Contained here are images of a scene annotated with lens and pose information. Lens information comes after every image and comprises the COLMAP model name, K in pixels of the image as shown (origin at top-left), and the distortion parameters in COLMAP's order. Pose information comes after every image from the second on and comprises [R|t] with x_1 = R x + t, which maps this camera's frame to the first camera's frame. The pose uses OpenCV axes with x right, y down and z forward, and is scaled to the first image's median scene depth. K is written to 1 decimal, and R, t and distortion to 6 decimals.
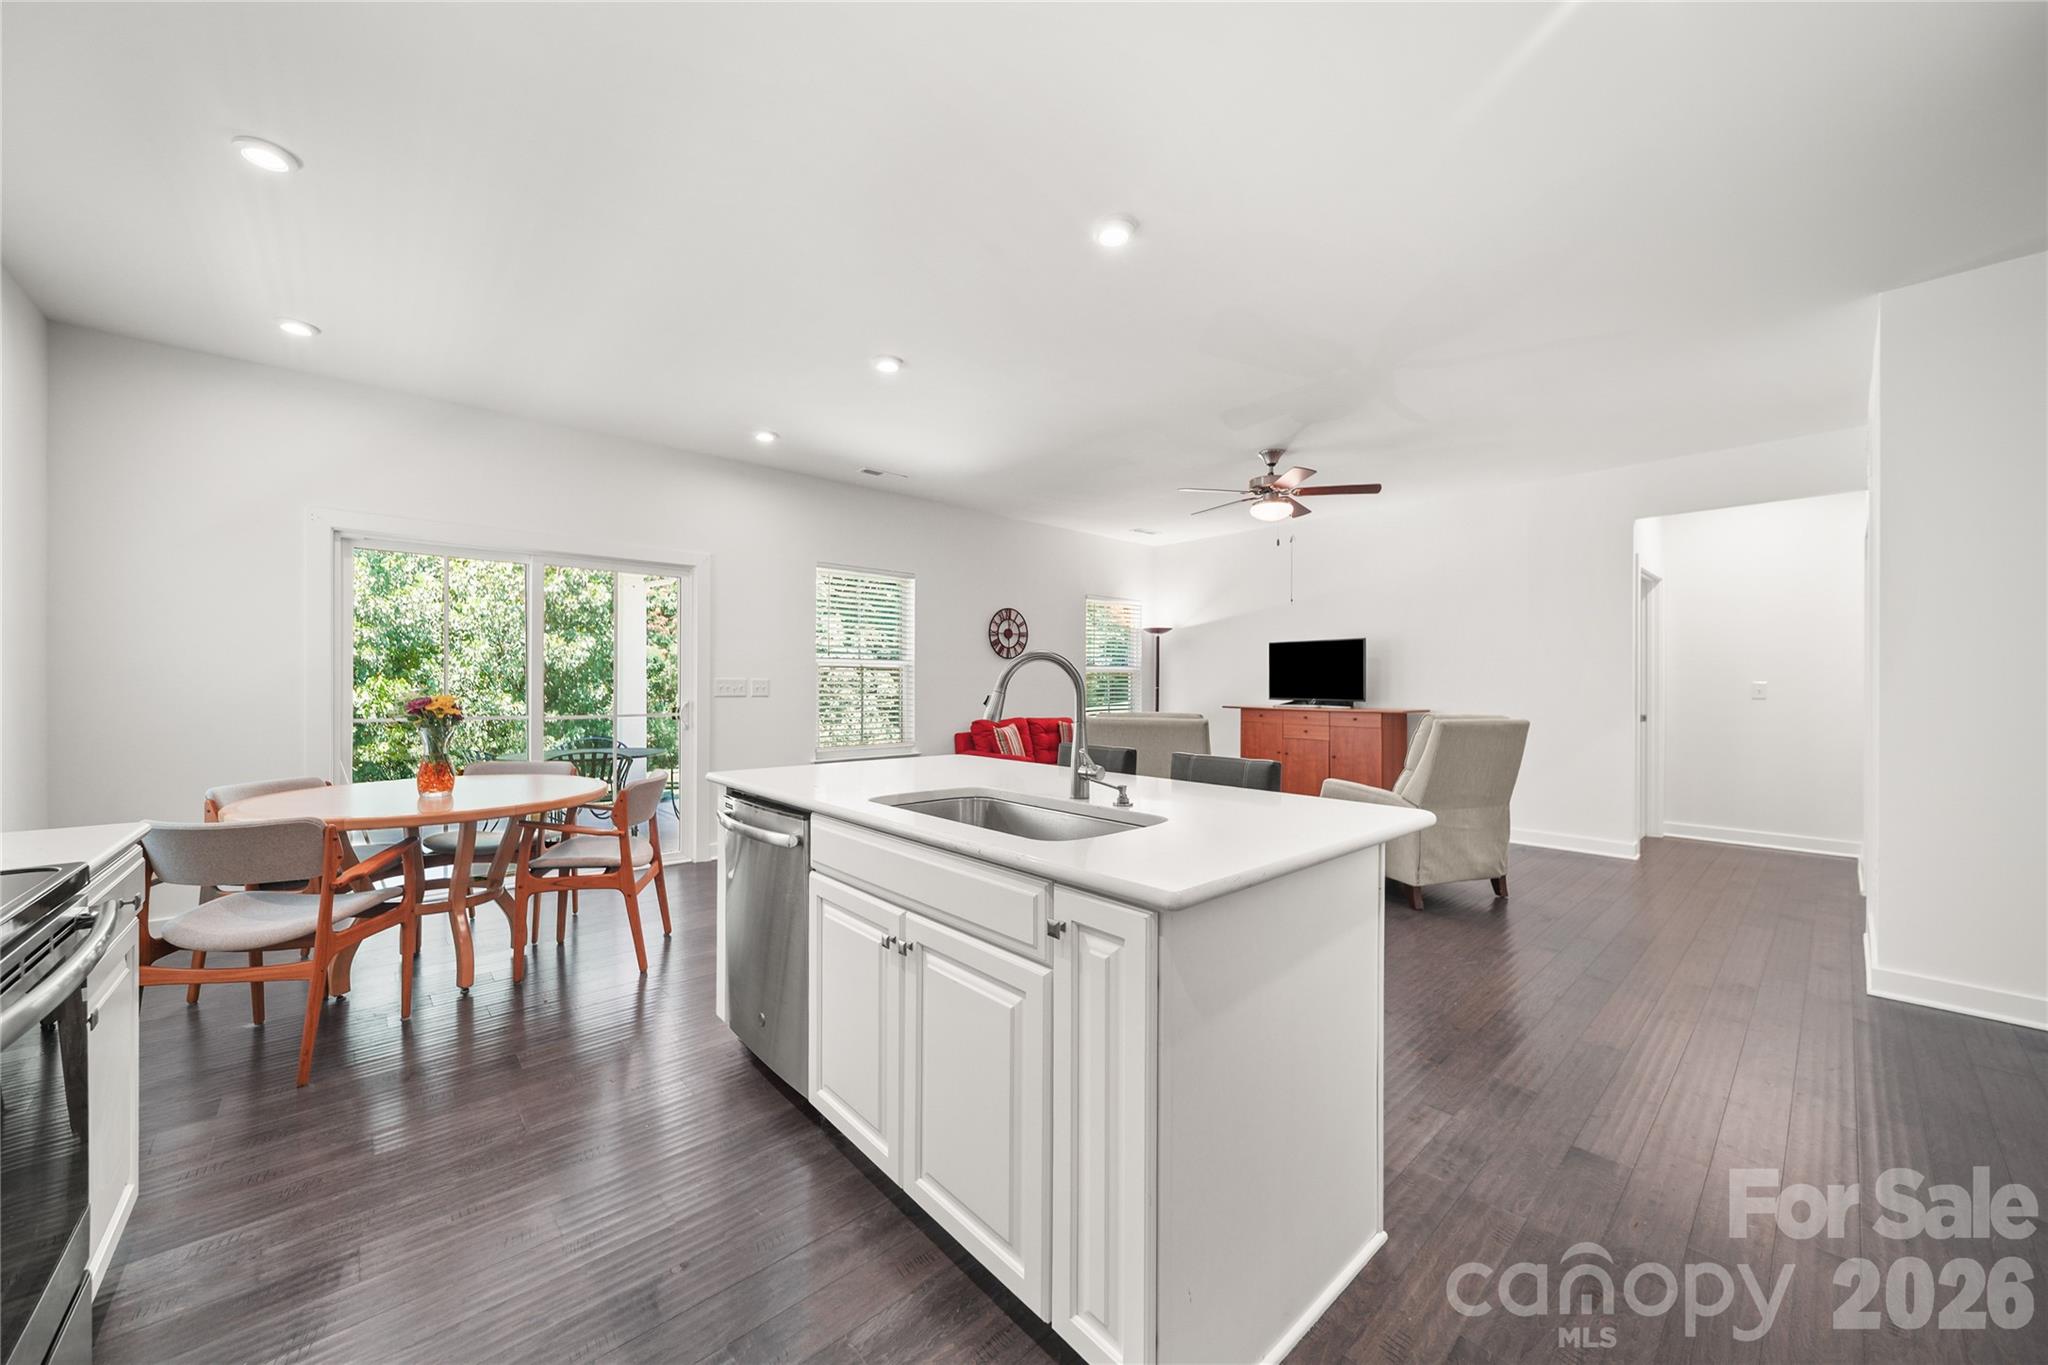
lens RADIAL K [[725.4, 0, 1053.4], [0, 725.4, 684.2], [0, 0, 1]] dist [-0.005005, -0.000206]
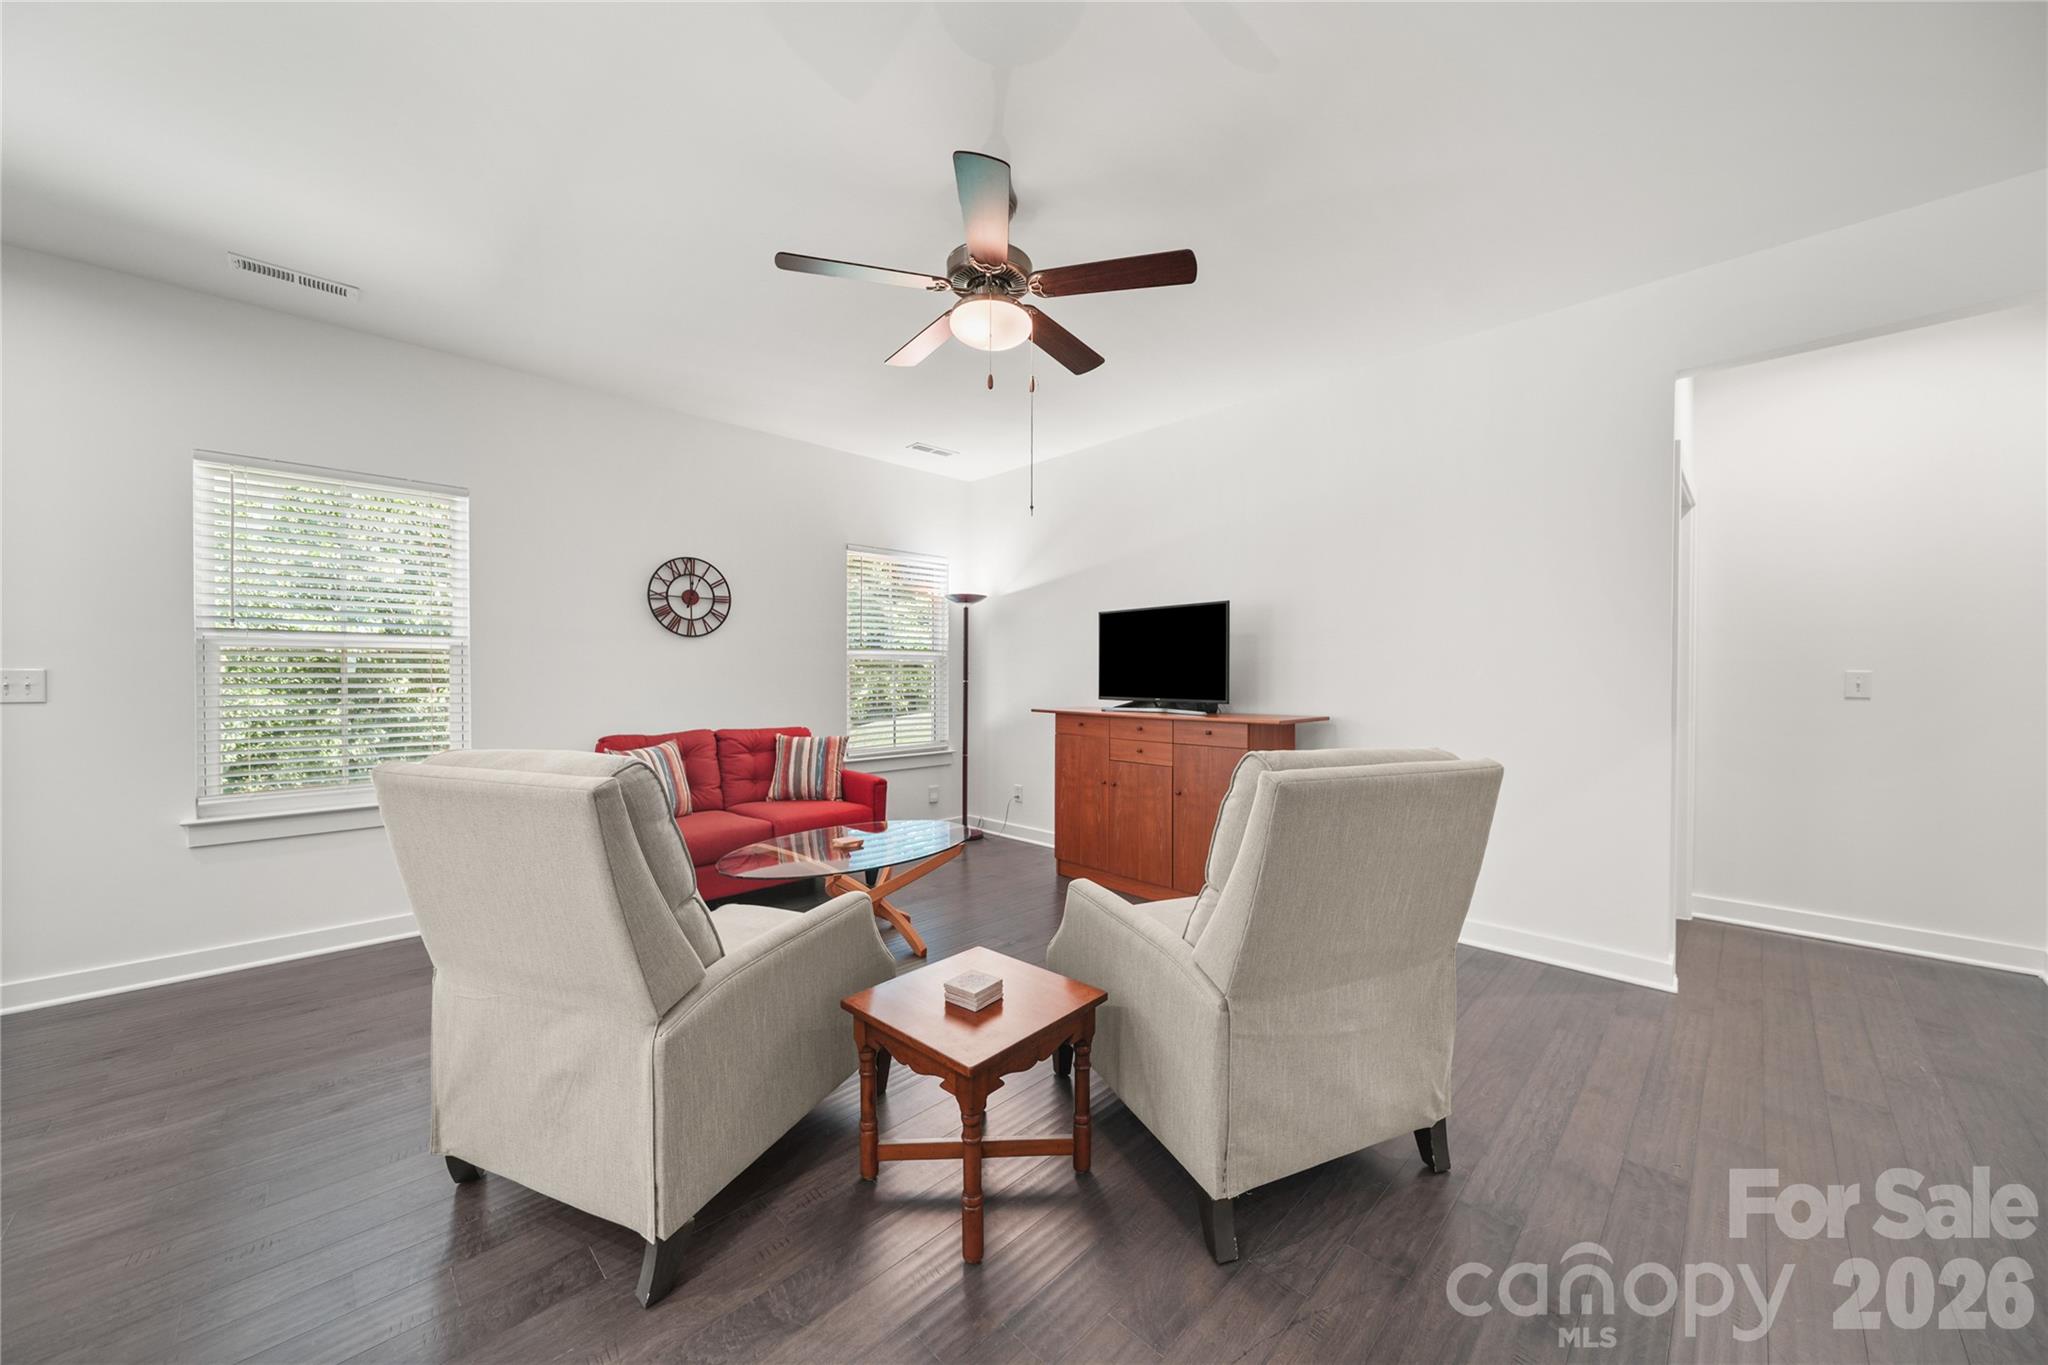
lens RADIAL K [[725.4, 0, 1053.1], [0, 725.4, 682.5], [0, 0, 1]] dist [-0.005005, -0.000206]
pose [[0.998591, -0.002991, 0.052974, 0.221012], [0.002510, 0.999955, 0.009138, -0.000275], [-0.052999, -0.008993, 0.998554, 0.349651]]
